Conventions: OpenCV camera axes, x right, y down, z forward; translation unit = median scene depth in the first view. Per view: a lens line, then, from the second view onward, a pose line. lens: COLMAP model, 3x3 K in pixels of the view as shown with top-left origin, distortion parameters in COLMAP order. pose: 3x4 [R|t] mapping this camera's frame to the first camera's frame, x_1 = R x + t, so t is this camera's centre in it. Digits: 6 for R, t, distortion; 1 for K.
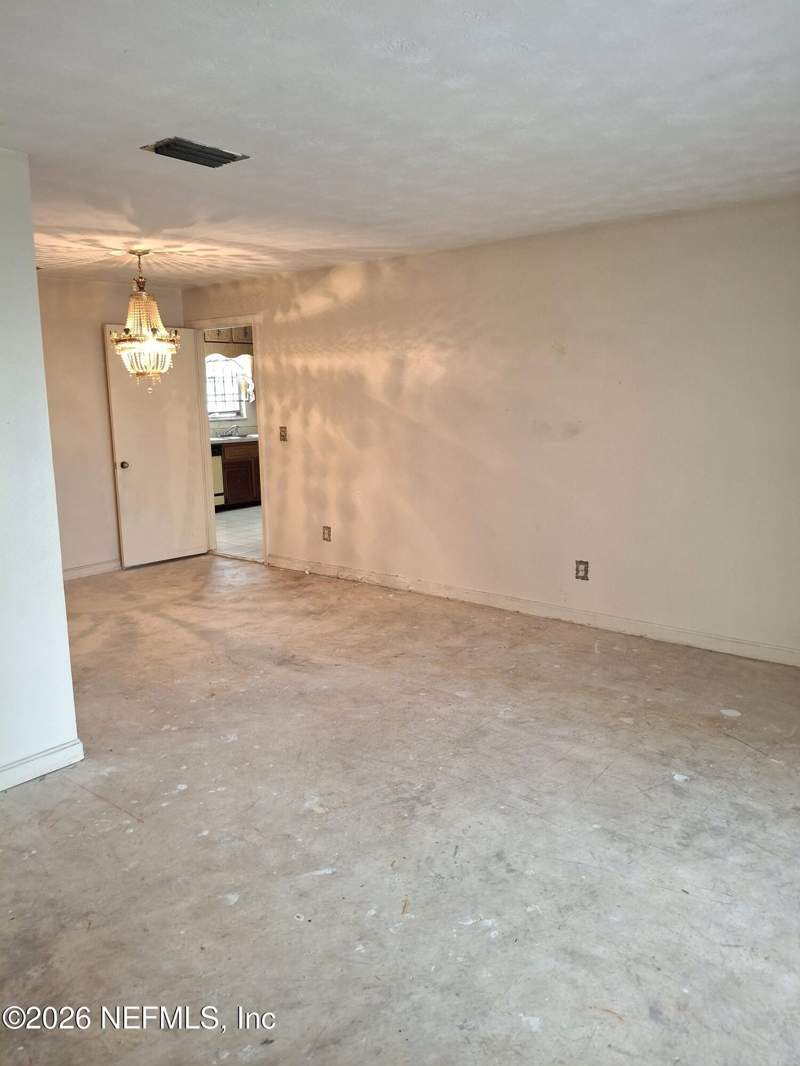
lens RADIAL K [[773.8, 0, 400.0], [0, 773.8, 533.0], [0, 0, 1]] dist [0.088280, -0.184096]
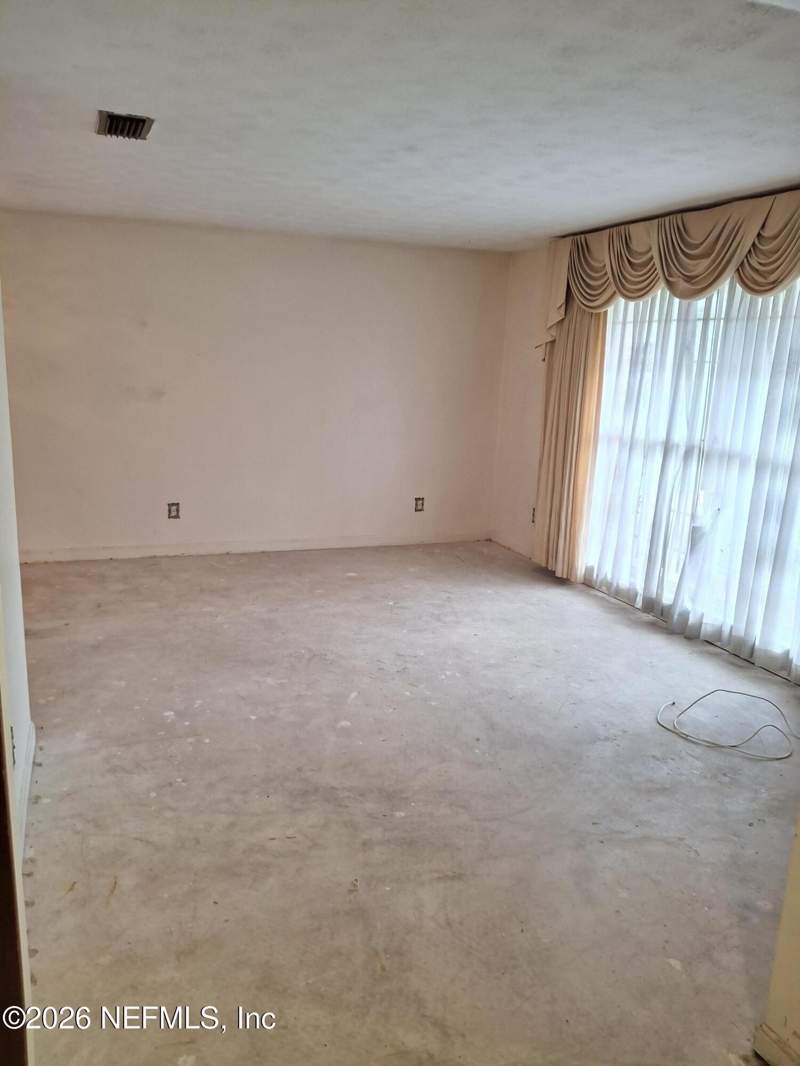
lens RADIAL K [[773.8, 0, 400.0], [0, 773.8, 533.0], [0, 0, 1]] dist [0.088280, -0.184096]
pose [[0.496313, -0.150609, 0.854980, -0.947781], [0.119392, 0.987320, 0.104615, -0.003182], [-0.859895, 0.050156, 0.508001, 0.136072]]
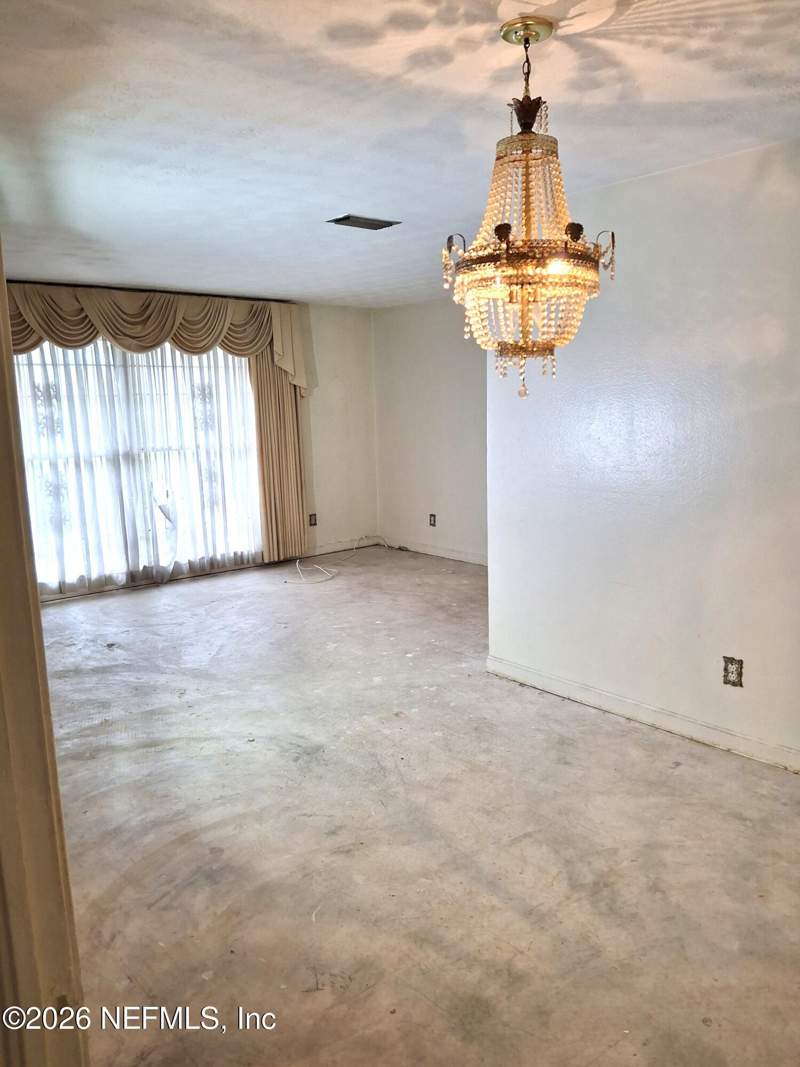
lens RADIAL K [[774.5, 0, 400.0], [0, 774.5, 533.5], [0, 0, 1]] dist [0.088280, -0.184096]
pose [[-0.982331, 0.004394, 0.187099, -0.507169], [0.070562, 0.934639, 0.348528, -0.399629], [-0.173338, 0.355572, -0.918435, 2.150903]]
